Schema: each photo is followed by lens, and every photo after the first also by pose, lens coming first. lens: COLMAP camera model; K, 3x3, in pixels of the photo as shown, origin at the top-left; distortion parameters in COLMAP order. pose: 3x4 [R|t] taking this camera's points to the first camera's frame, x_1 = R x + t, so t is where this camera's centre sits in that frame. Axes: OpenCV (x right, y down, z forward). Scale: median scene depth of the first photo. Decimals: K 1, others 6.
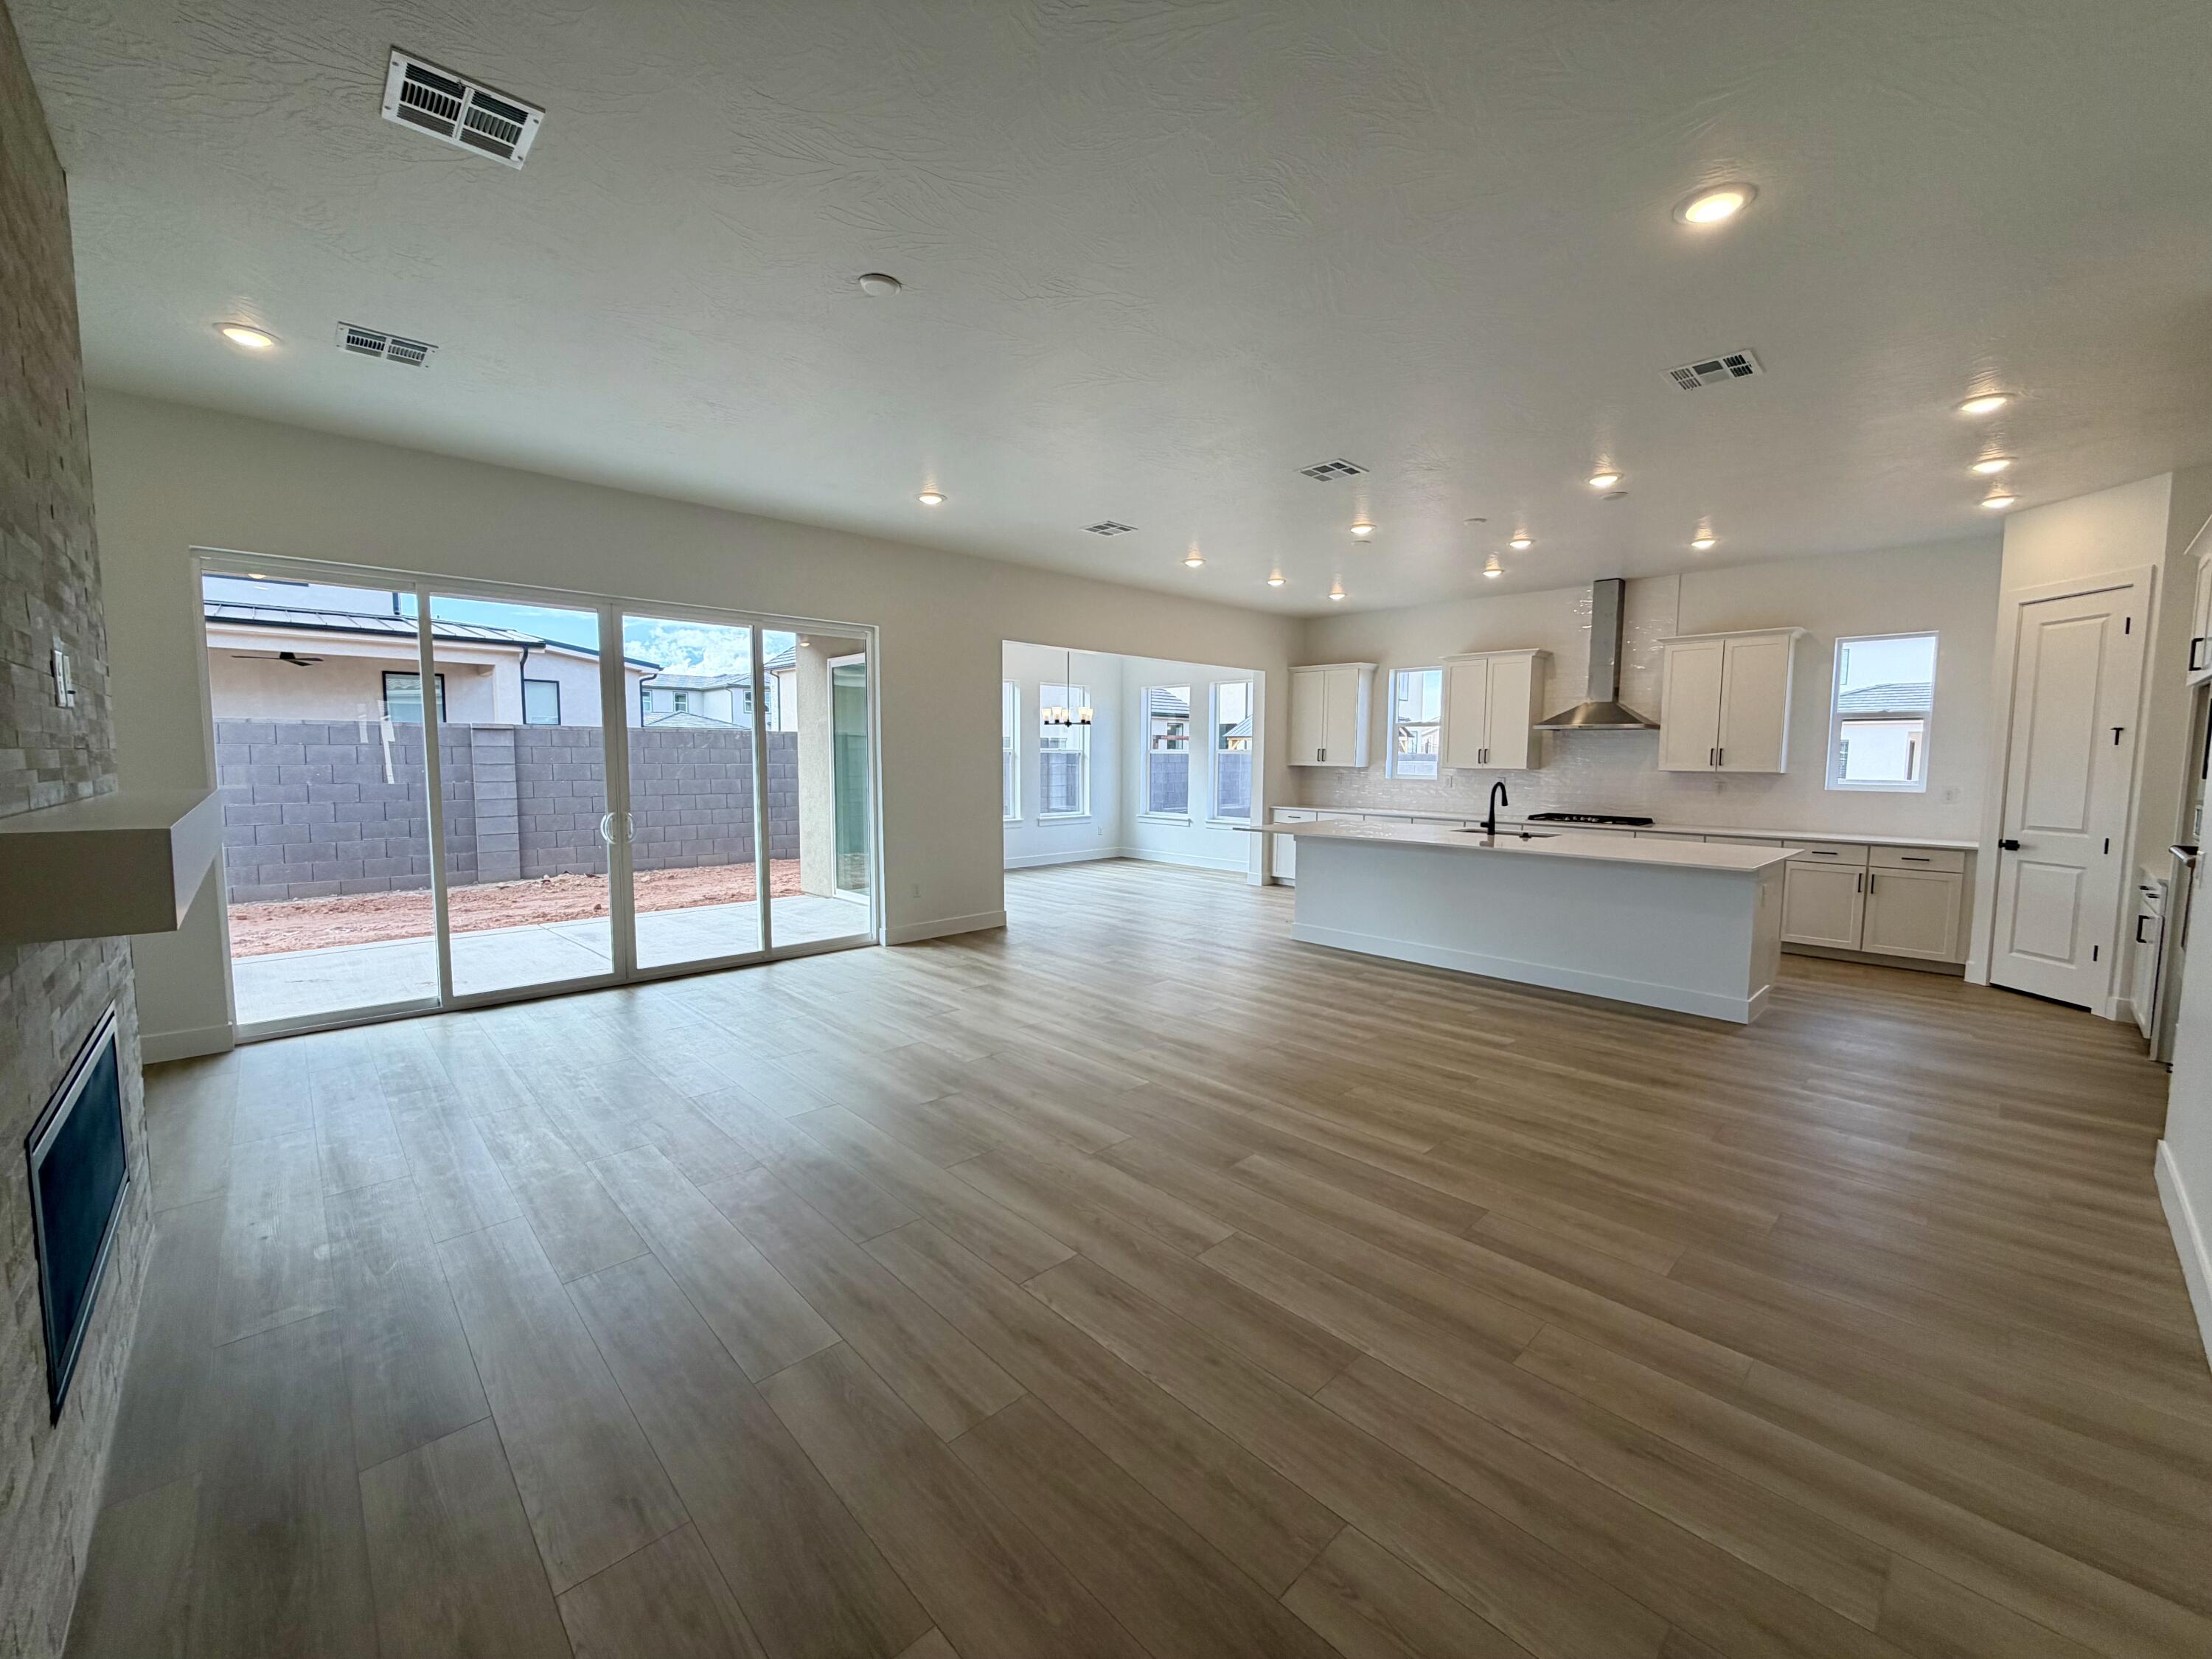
lens RADIAL K [[879.5, 0, 1102.6], [0, 879.5, 832.2], [0, 0, 1]] dist [-0.001709, -0.000281]
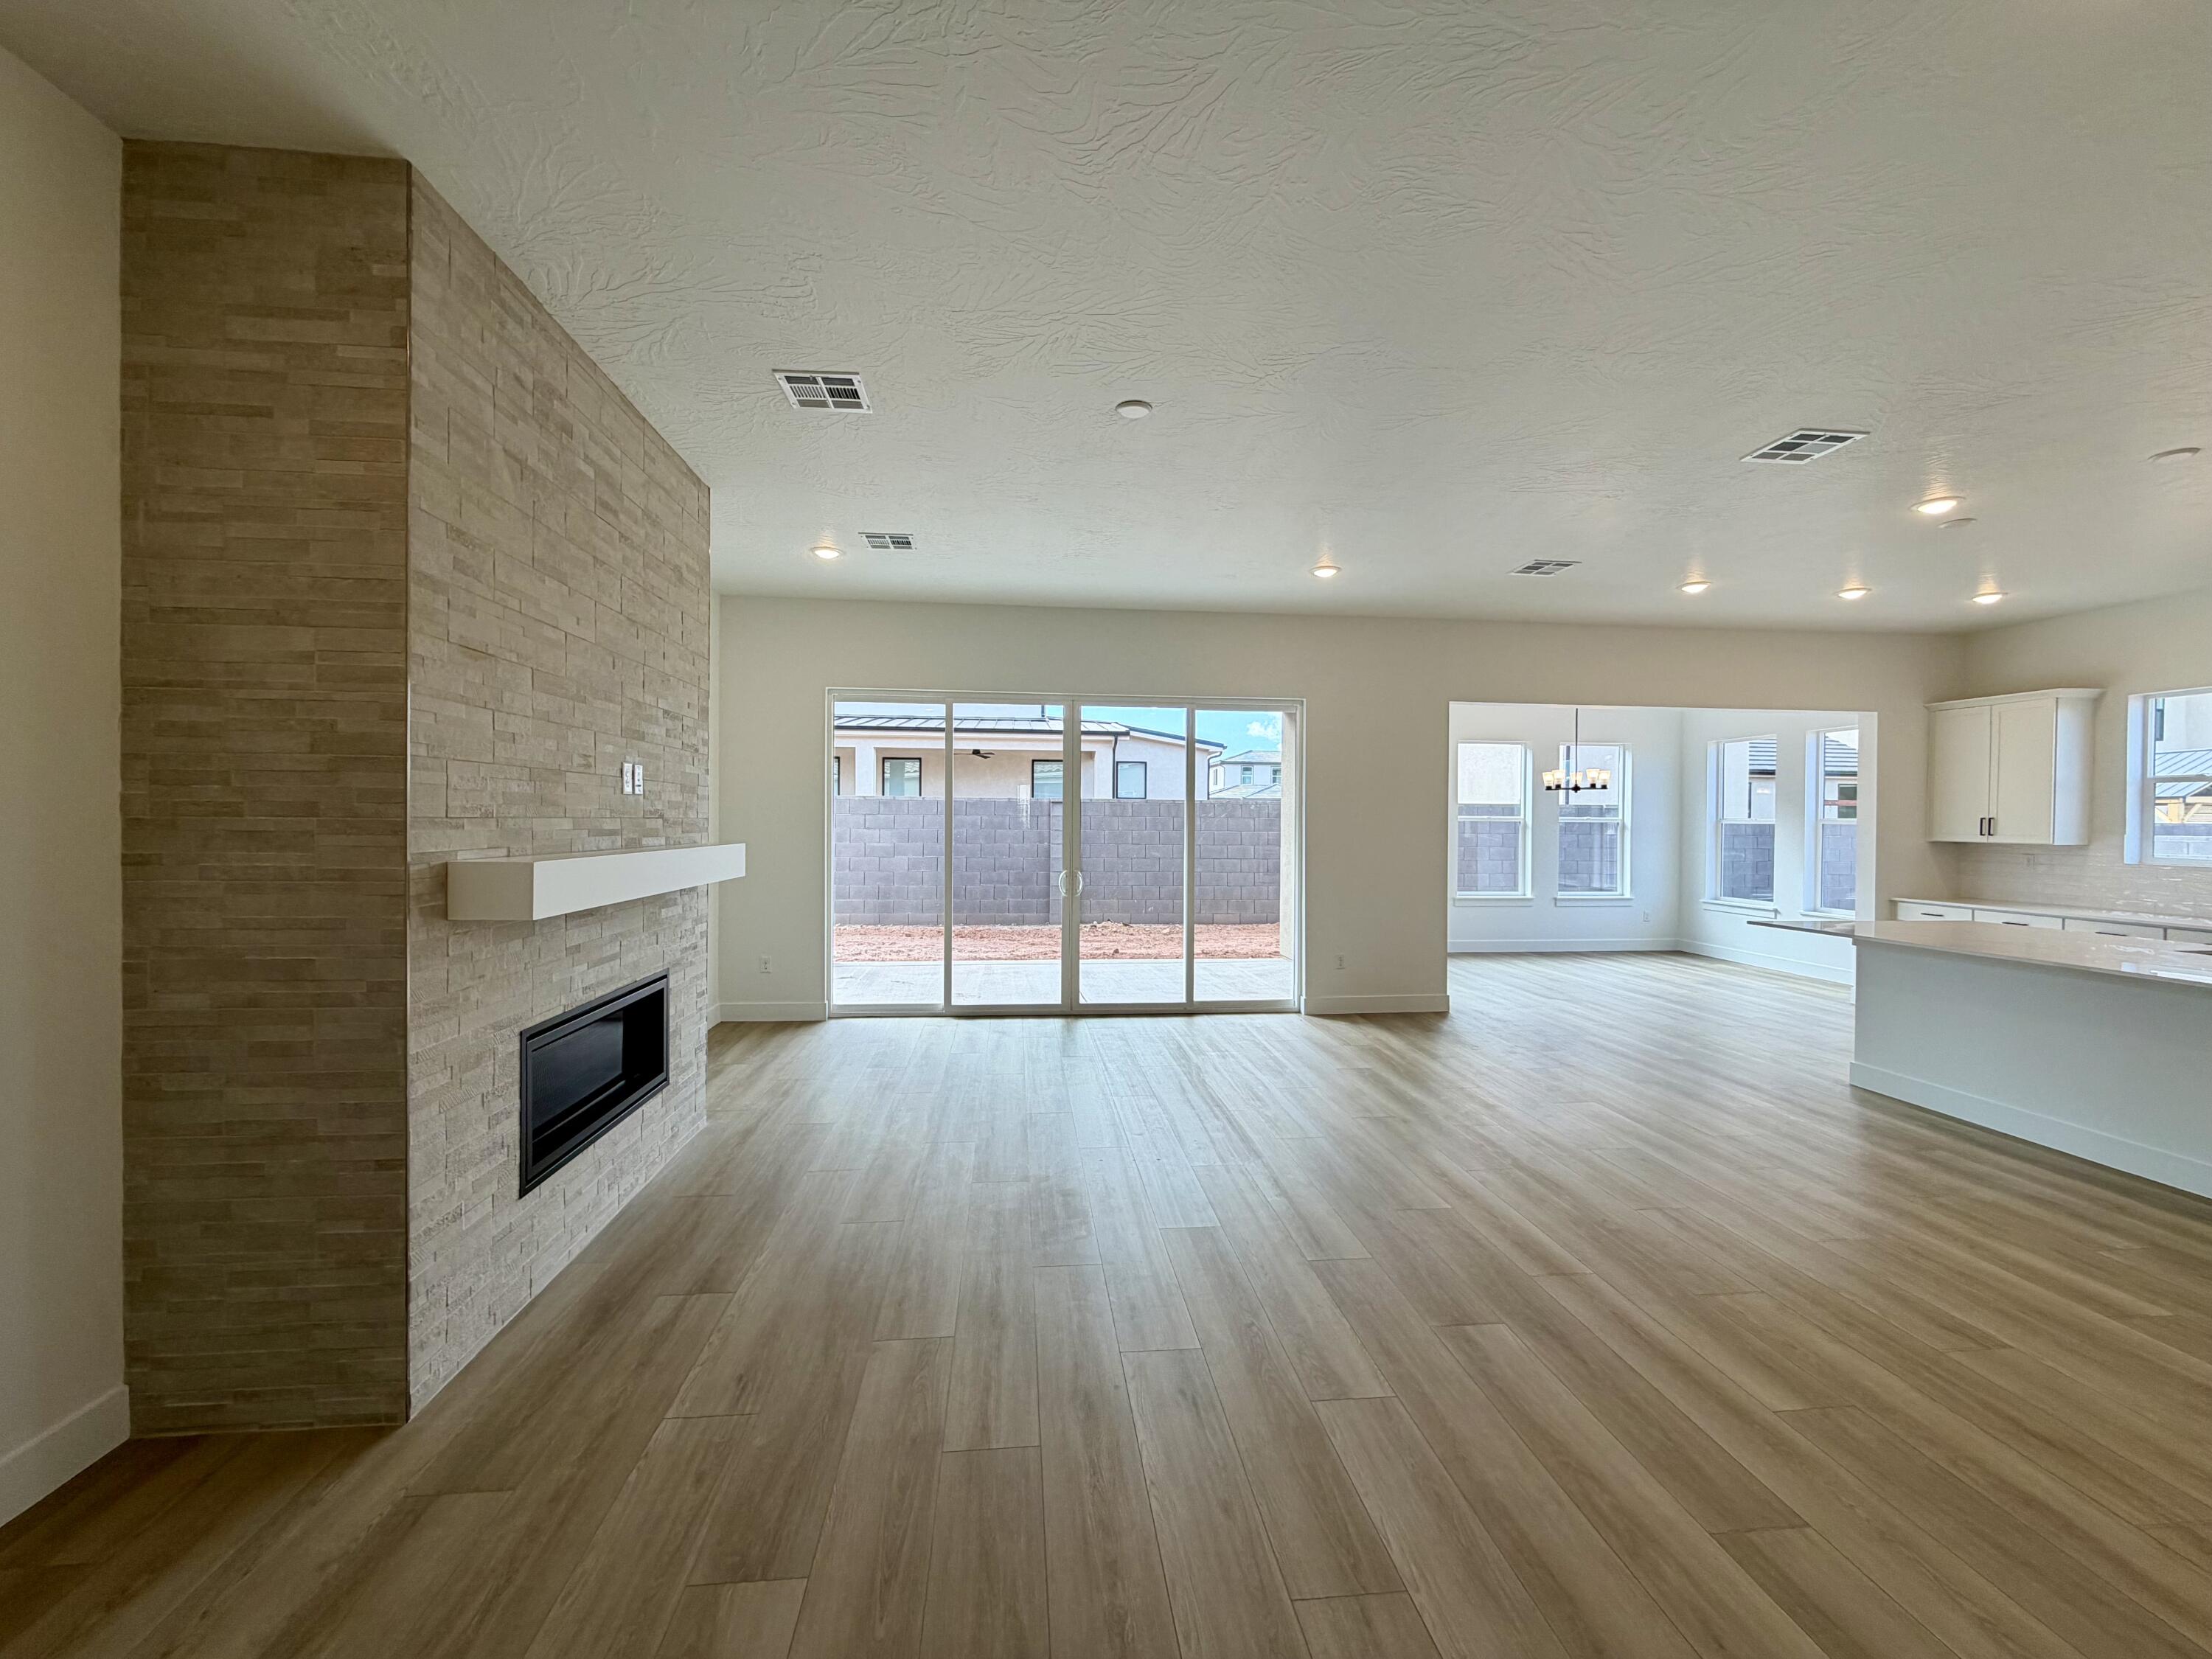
lens RADIAL K [[879.5, 0, 1098.2], [0, 879.5, 833.5], [0, 0, 1]] dist [-0.001709, -0.000281]
pose [[0.790232, 0.010192, -0.612723, 0.181654], [-0.057072, 0.996740, -0.057026, -0.005397], [0.610145, 0.080033, 0.788238, 0.055387]]
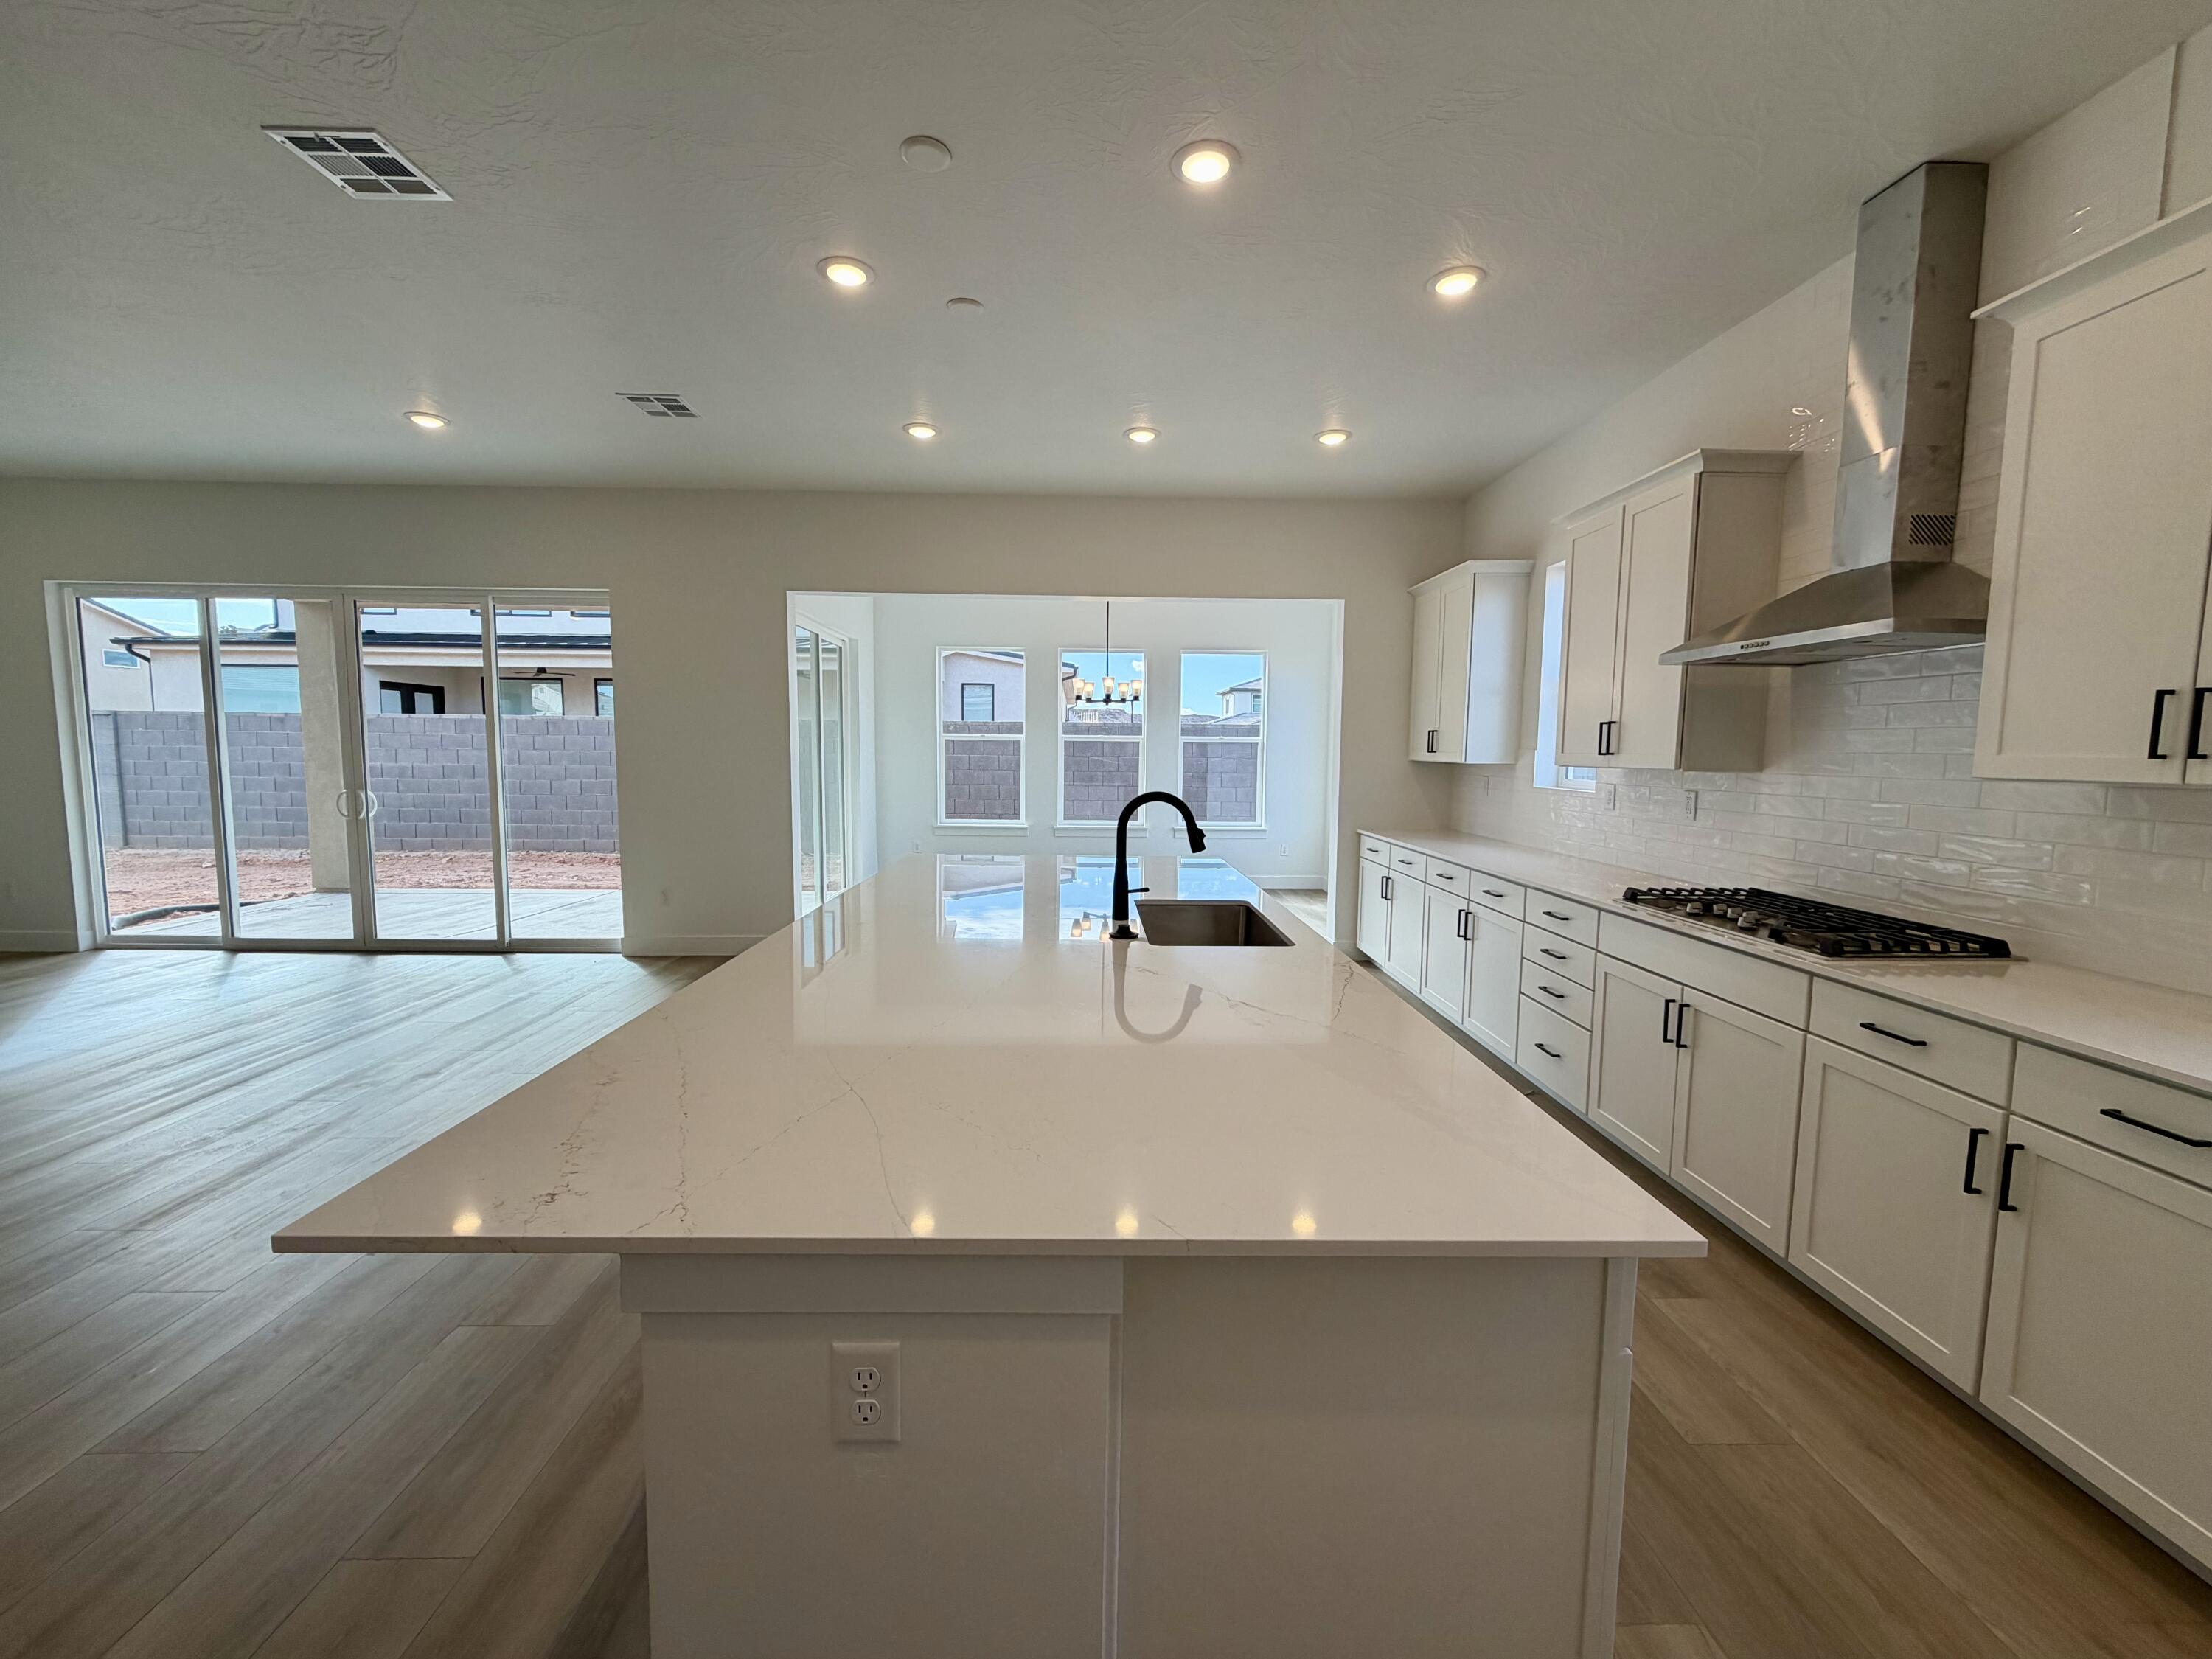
lens RADIAL K [[879.5, 0, 1091.6], [0, 879.5, 825.5], [0, 0, 1]] dist [-0.001709, -0.000281]
pose [[0.729412, 0.059647, -0.681469, 0.707833], [-0.063057, 0.997813, 0.019842, -0.049647], [0.681162, 0.028499, 0.731578, 0.686436]]
